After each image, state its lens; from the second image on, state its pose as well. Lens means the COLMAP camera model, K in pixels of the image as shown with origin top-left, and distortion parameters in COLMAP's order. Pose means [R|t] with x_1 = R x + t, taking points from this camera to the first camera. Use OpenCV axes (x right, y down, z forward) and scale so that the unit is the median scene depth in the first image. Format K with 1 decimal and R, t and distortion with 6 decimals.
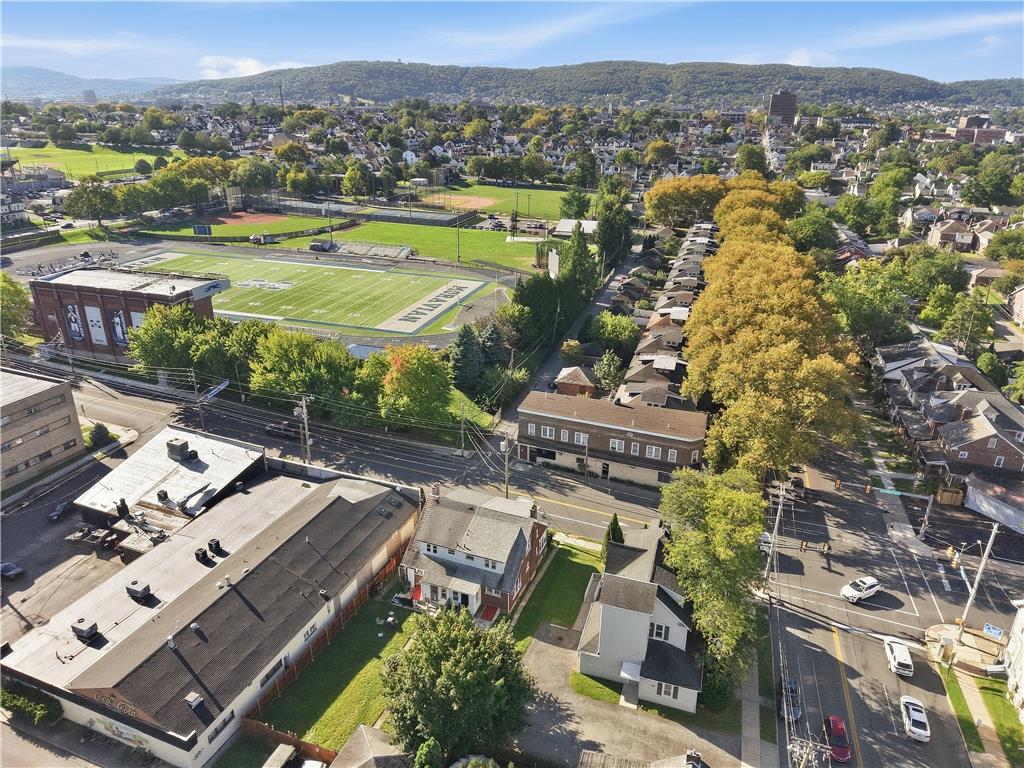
lens RADIAL K [[686.9, 0, 512.0], [0, 686.9, 384.0], [0, 0, 1]] dist [0.031838, -0.032537]
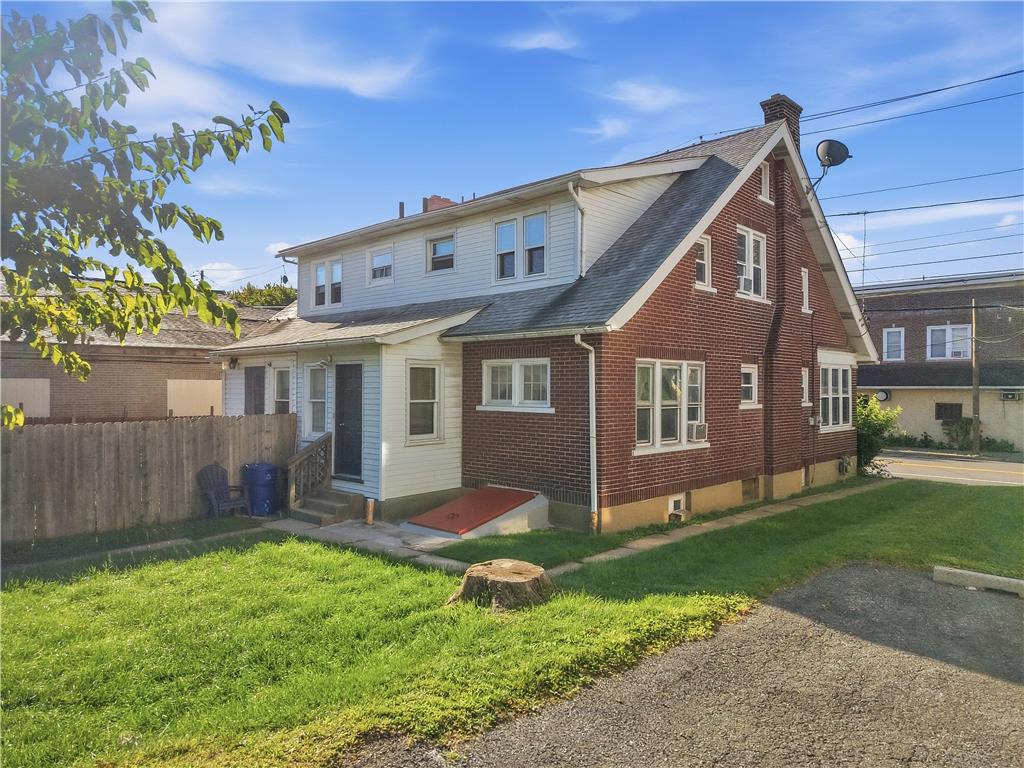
lens RADIAL K [[686.9, 0, 512.0], [0, 686.9, 384.0], [0, 0, 1]] dist [0.031838, -0.032537]
pose [[0.927393, -0.007118, -0.374020, 0.027195], [-0.139922, 0.920646, -0.364461, 0.283272], [0.346934, 0.390332, 0.852806, 0.668810]]
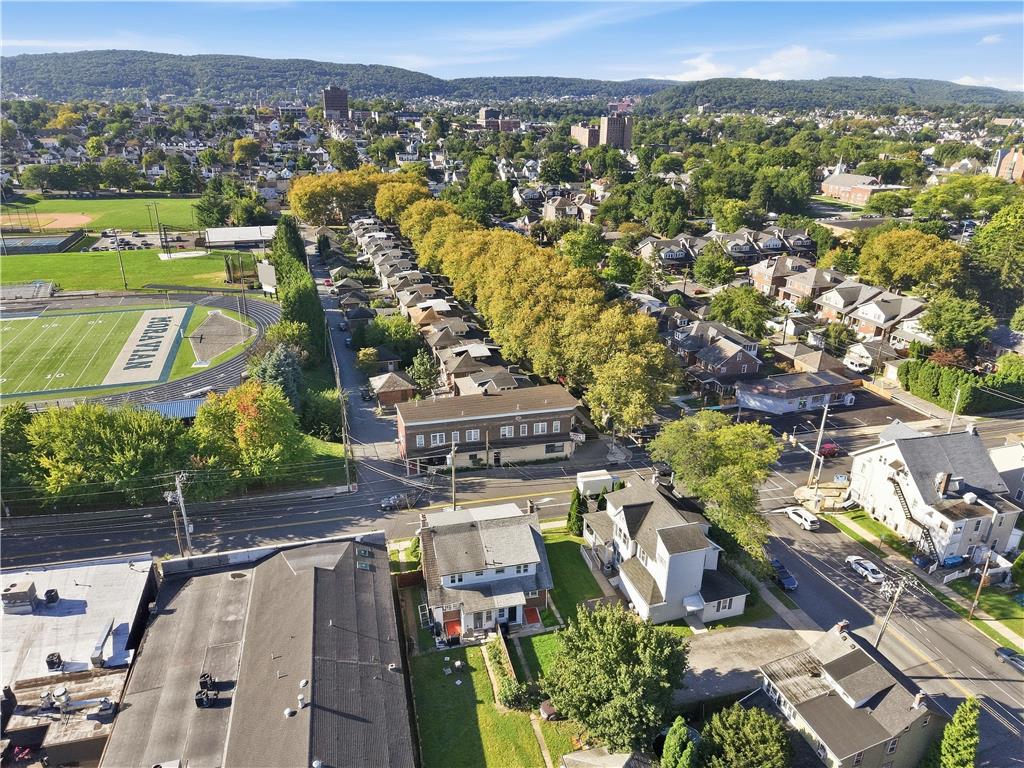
lens RADIAL K [[686.9, 0, 512.0], [0, 686.9, 384.0], [0, 0, 1]] dist [0.031838, -0.032537]
pose [[0.814268, -0.225833, 0.534759, -0.404872], [0.222054, 0.972335, 0.072507, -0.059187], [-0.536339, 0.059705, 0.841888, 0.116643]]
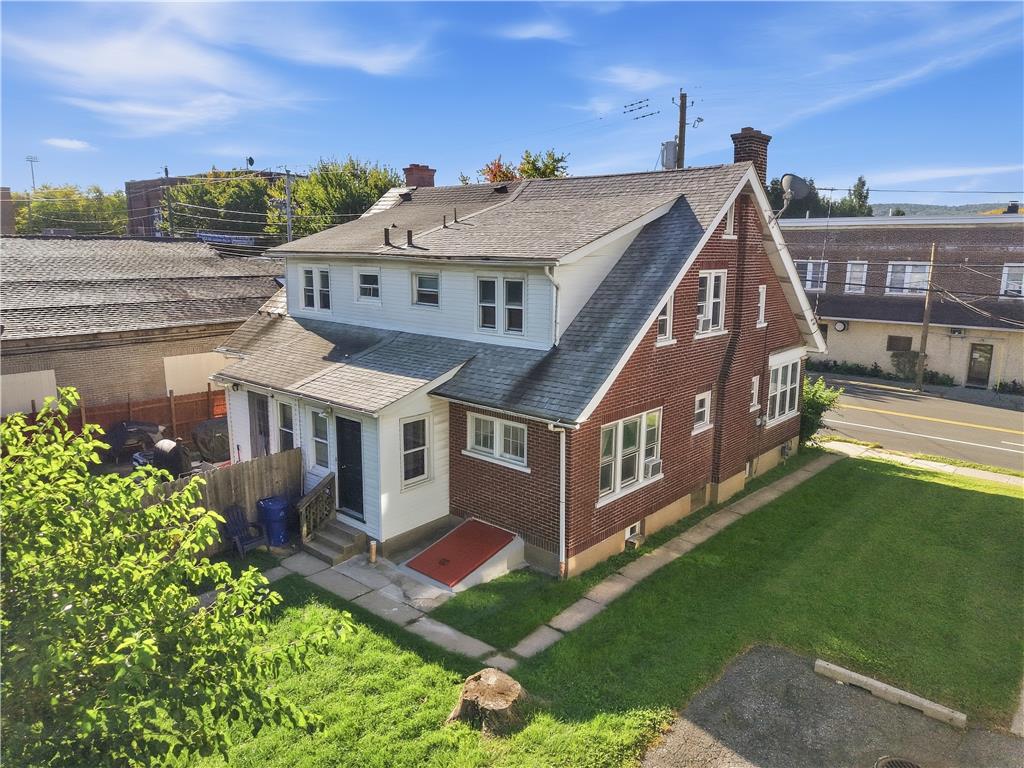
lens RADIAL K [[686.9, 0, 512.0], [0, 686.9, 384.0], [0, 0, 1]] dist [0.031838, -0.032537]
pose [[0.939893, 0.065532, -0.335121, 0.031510], [-0.132222, 0.974696, -0.180234, 0.249920], [0.314830, 0.213711, 0.924776, 0.640343]]
